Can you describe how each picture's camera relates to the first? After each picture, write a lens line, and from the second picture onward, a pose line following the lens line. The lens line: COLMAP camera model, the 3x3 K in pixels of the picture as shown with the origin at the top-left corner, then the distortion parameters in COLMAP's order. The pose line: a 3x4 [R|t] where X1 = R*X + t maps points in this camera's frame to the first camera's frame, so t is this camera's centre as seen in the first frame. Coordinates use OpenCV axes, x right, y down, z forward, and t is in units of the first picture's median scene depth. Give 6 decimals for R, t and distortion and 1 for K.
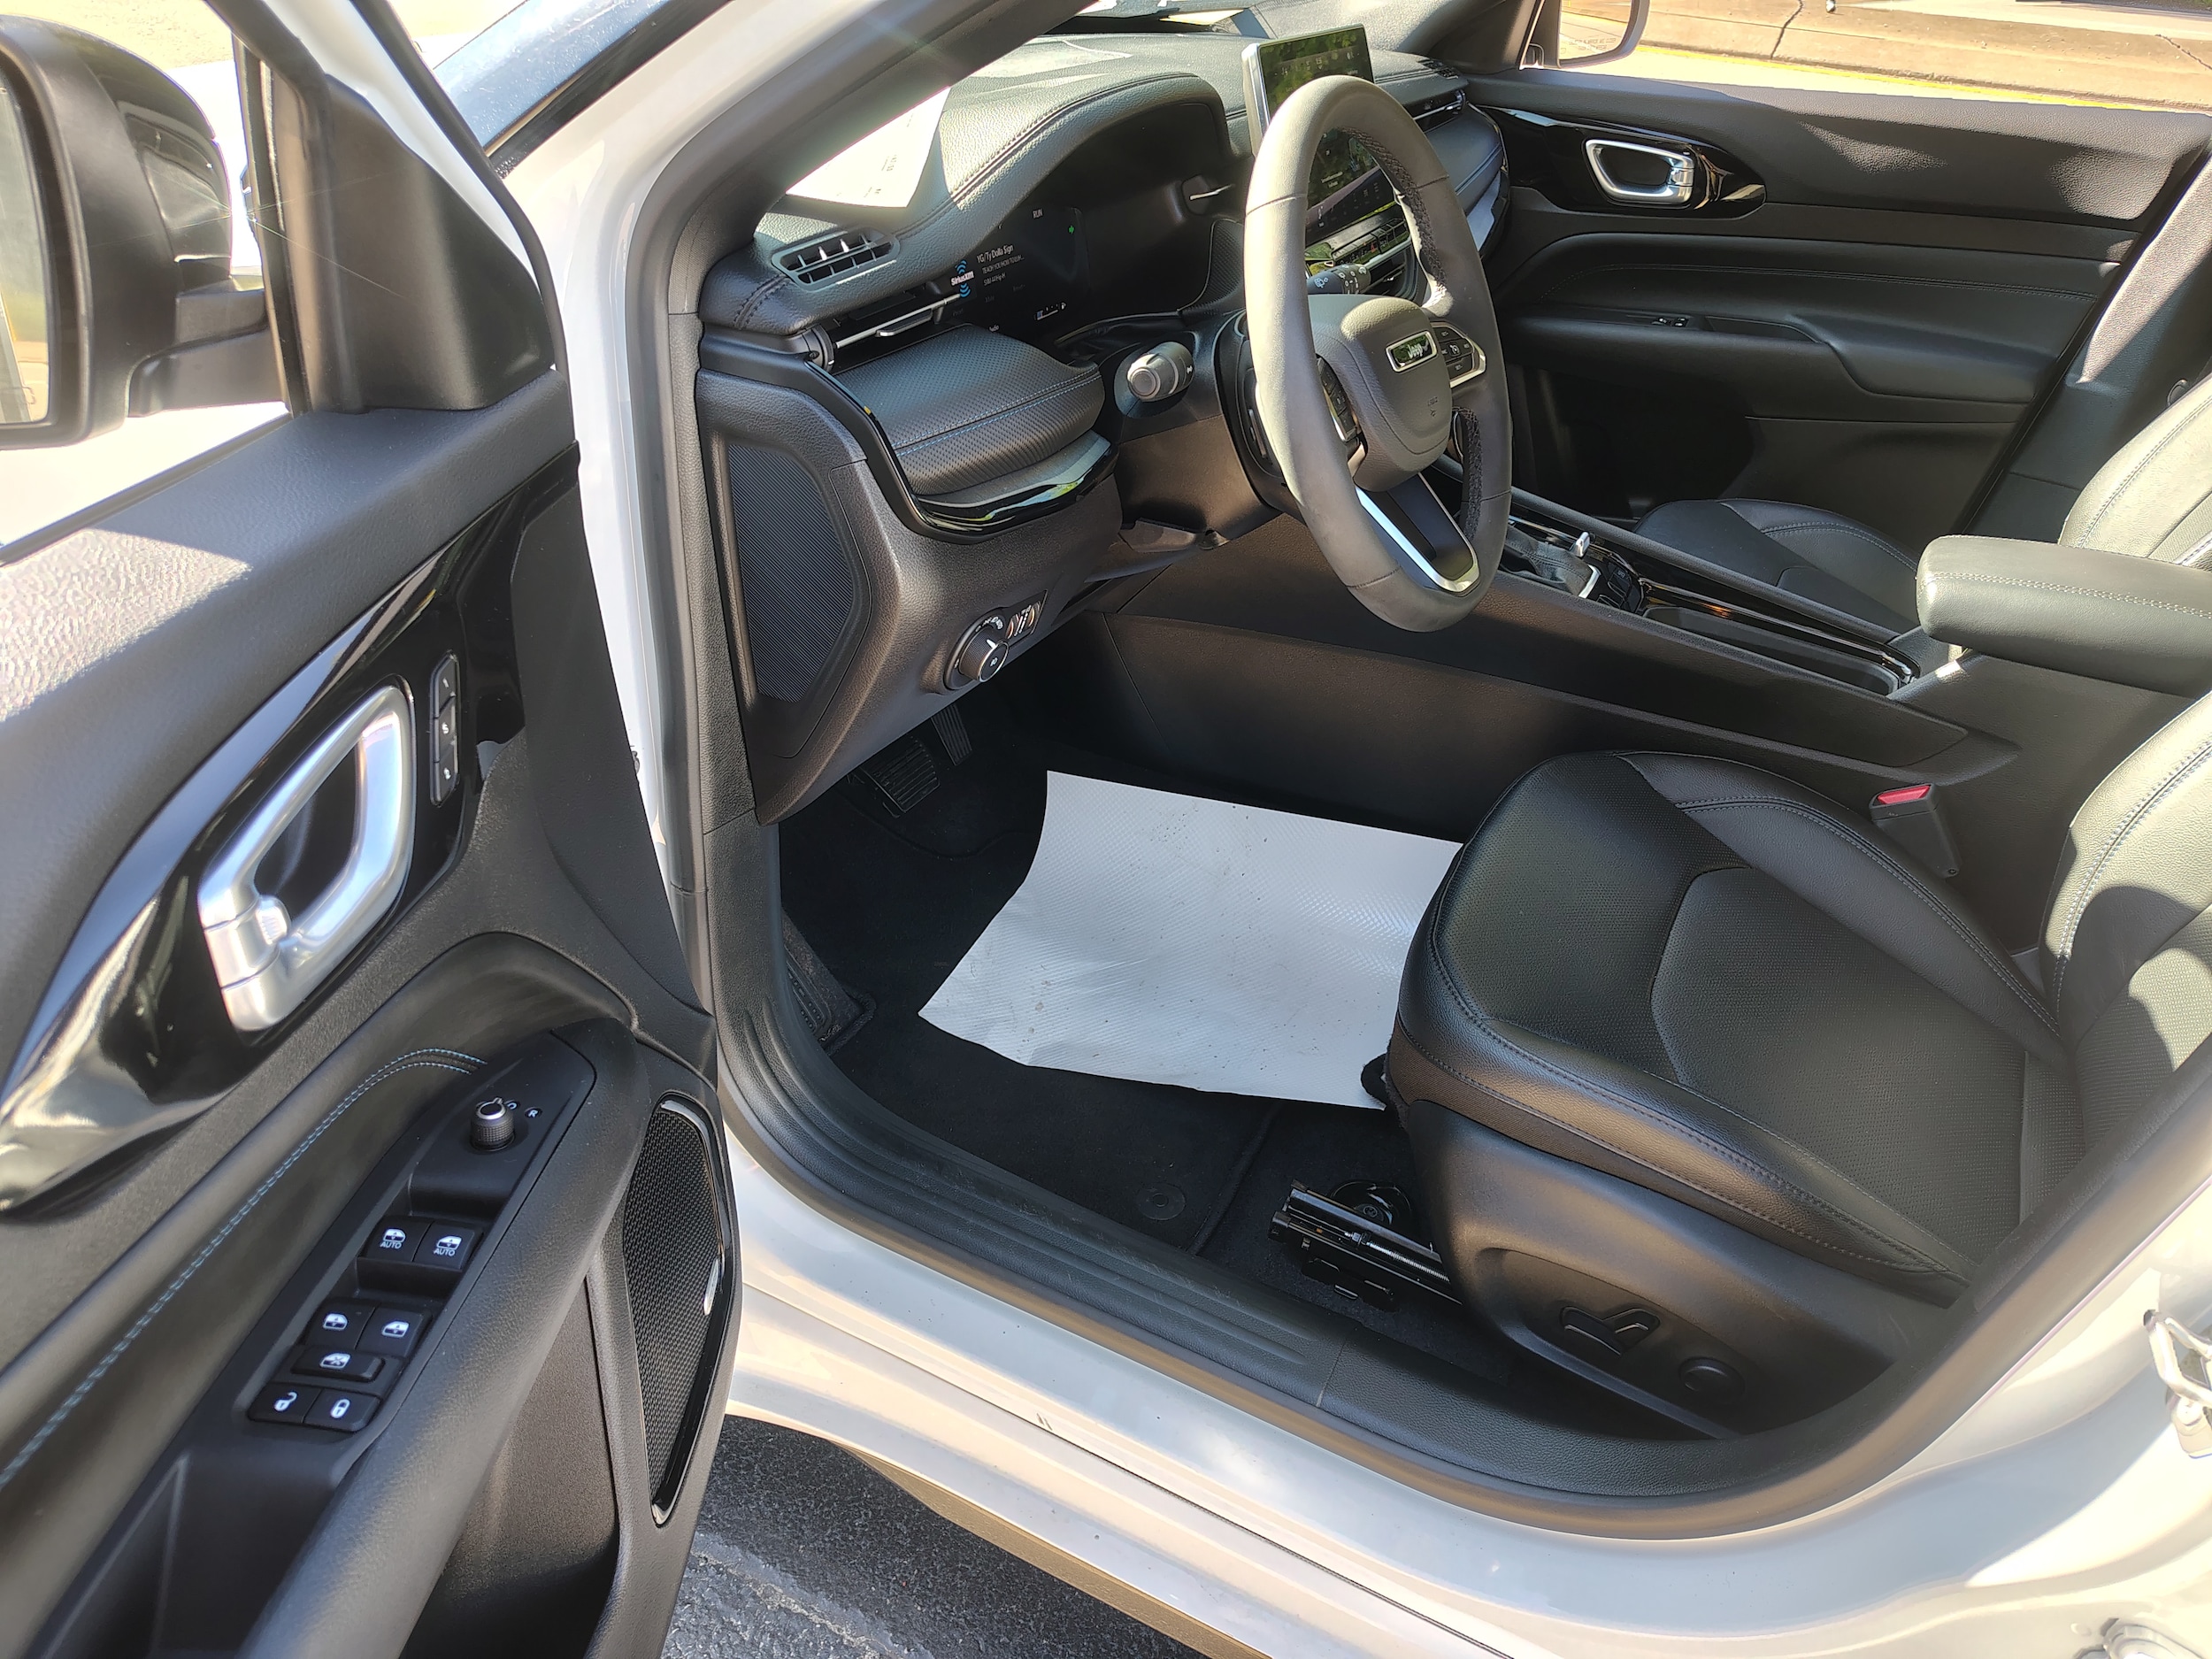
lens RADIAL K [[1524.4, 0, 1104.0], [0, 1524.4, 819.3], [0, 0, 1]] dist [0.043630, -0.056133]
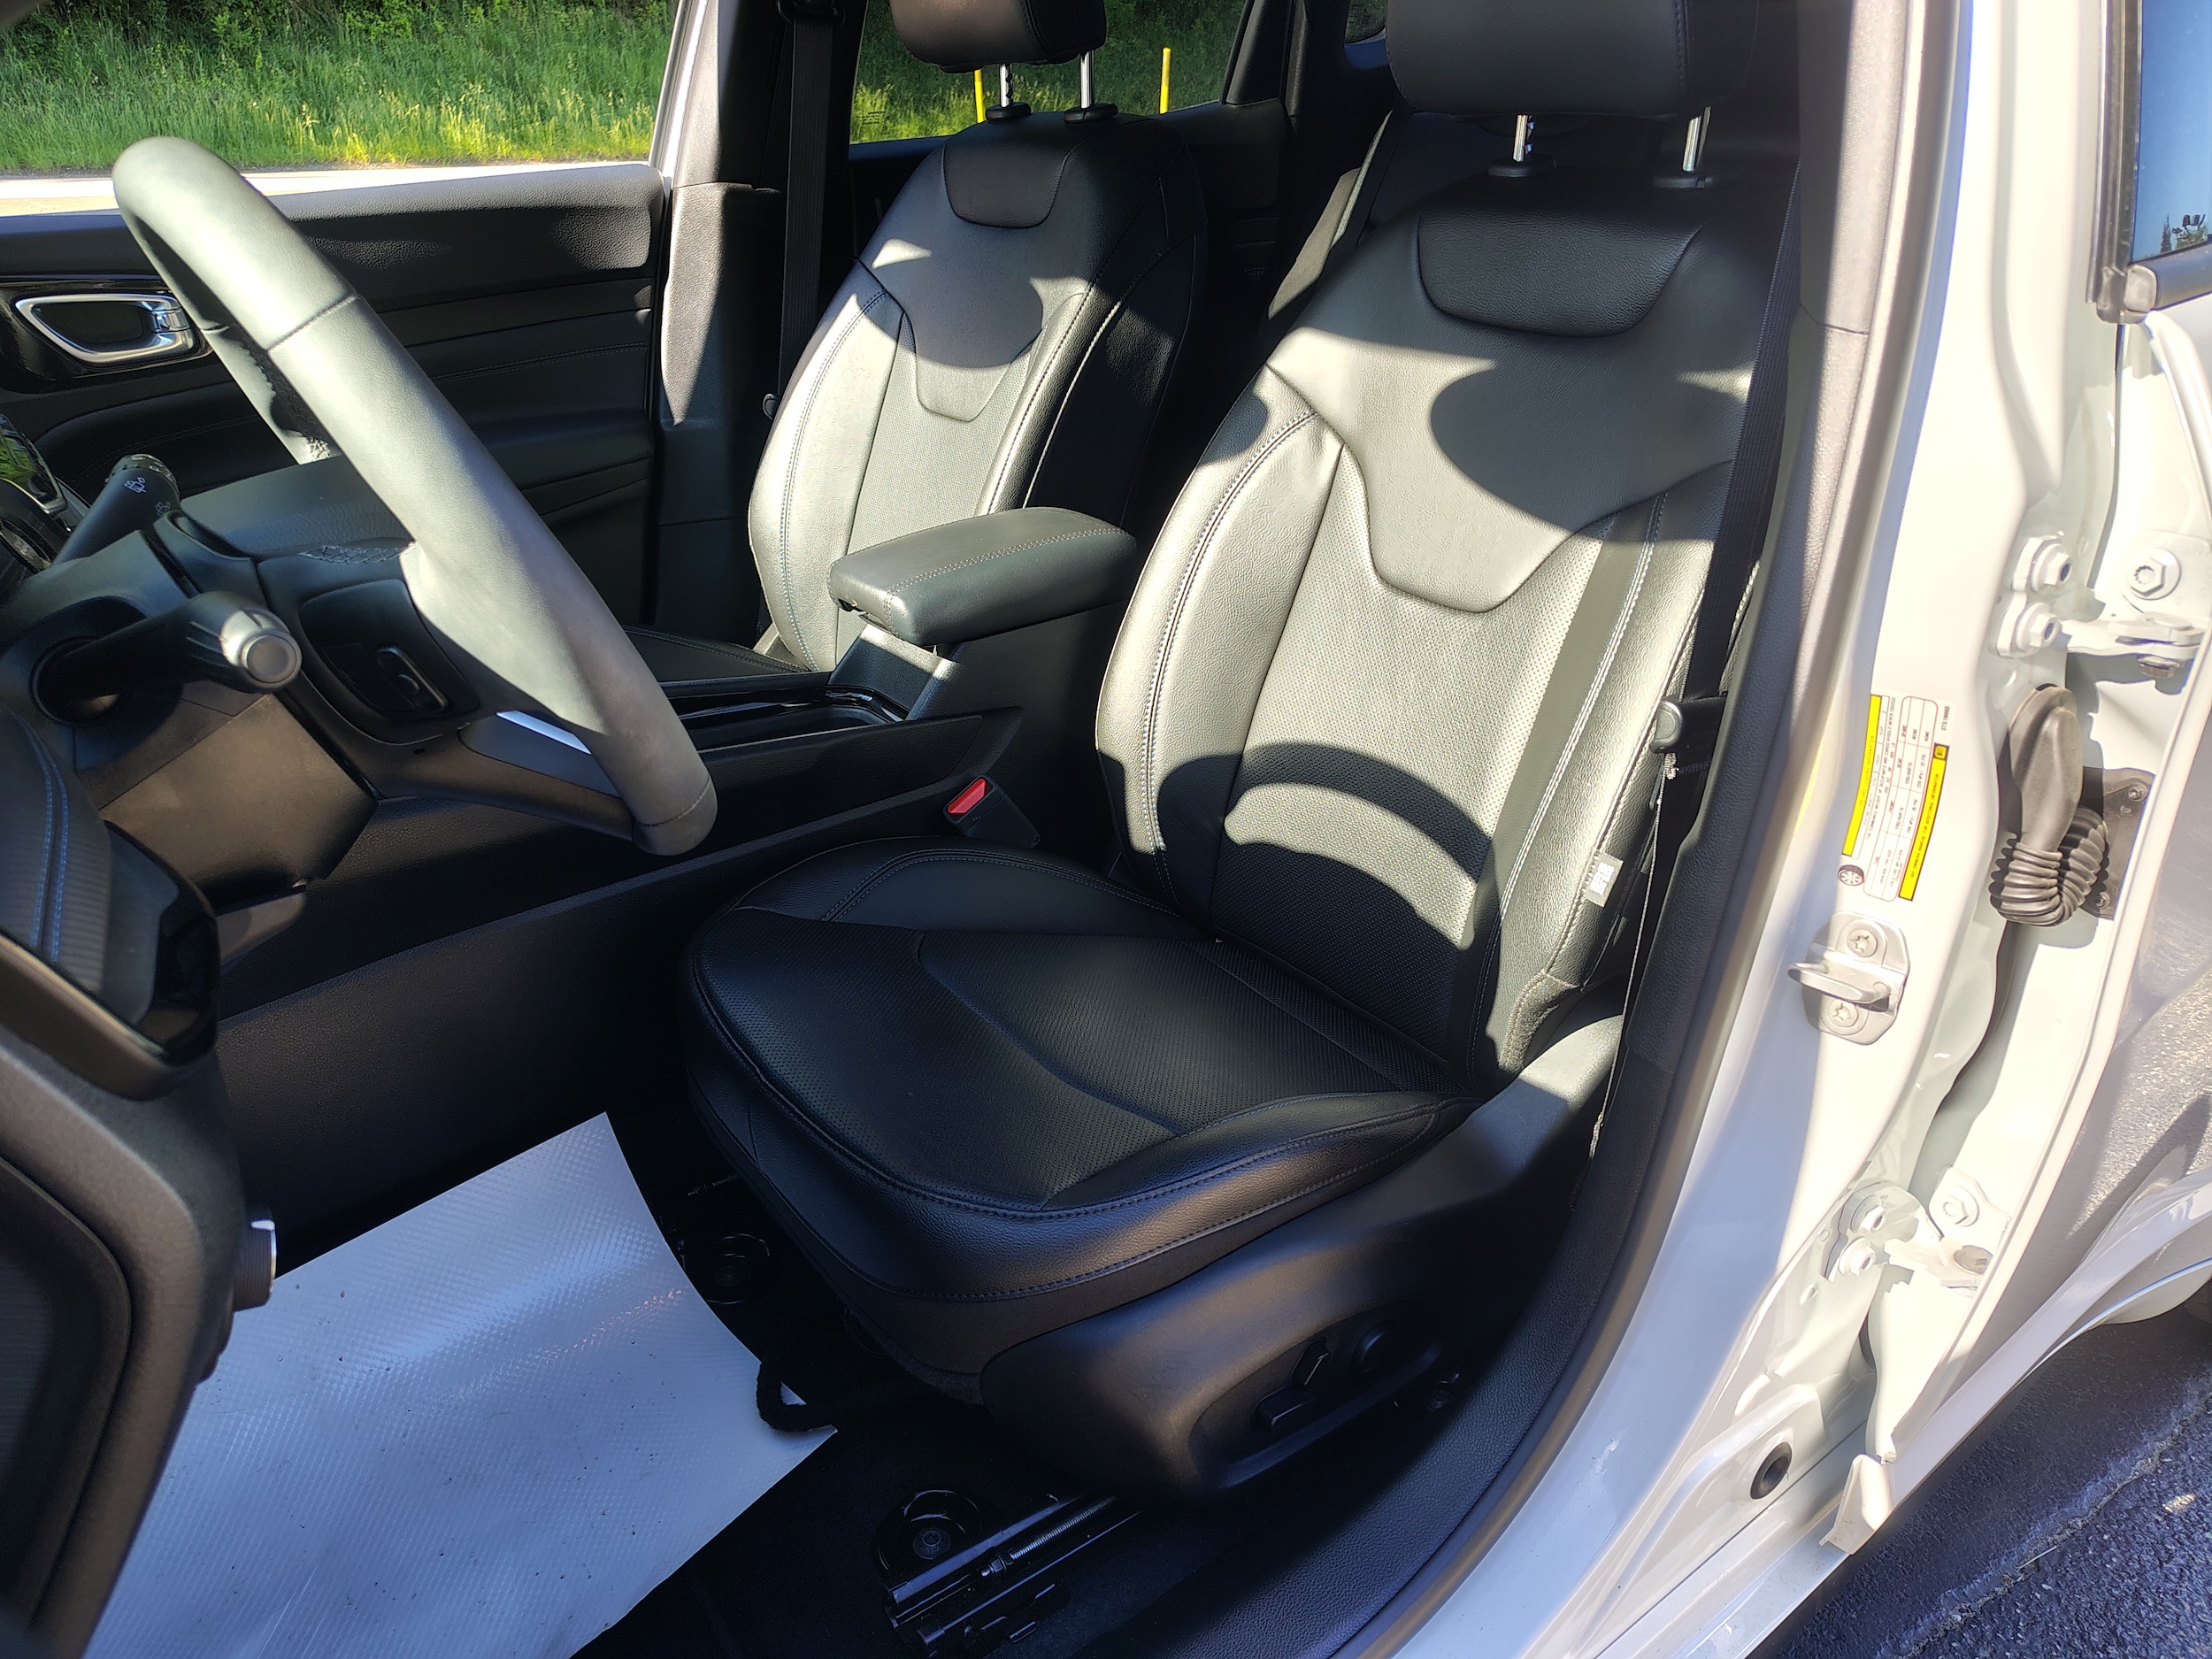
lens RADIAL K [[1524.4, 0, 1104.0], [0, 1524.4, 819.3], [0, 0, 1]] dist [0.043630, -0.056133]
pose [[0.427621, -0.436933, 0.791347, -0.225651], [0.507041, 0.840679, 0.190180, -0.141797], [-0.748365, 0.319920, 0.581035, 0.343282]]
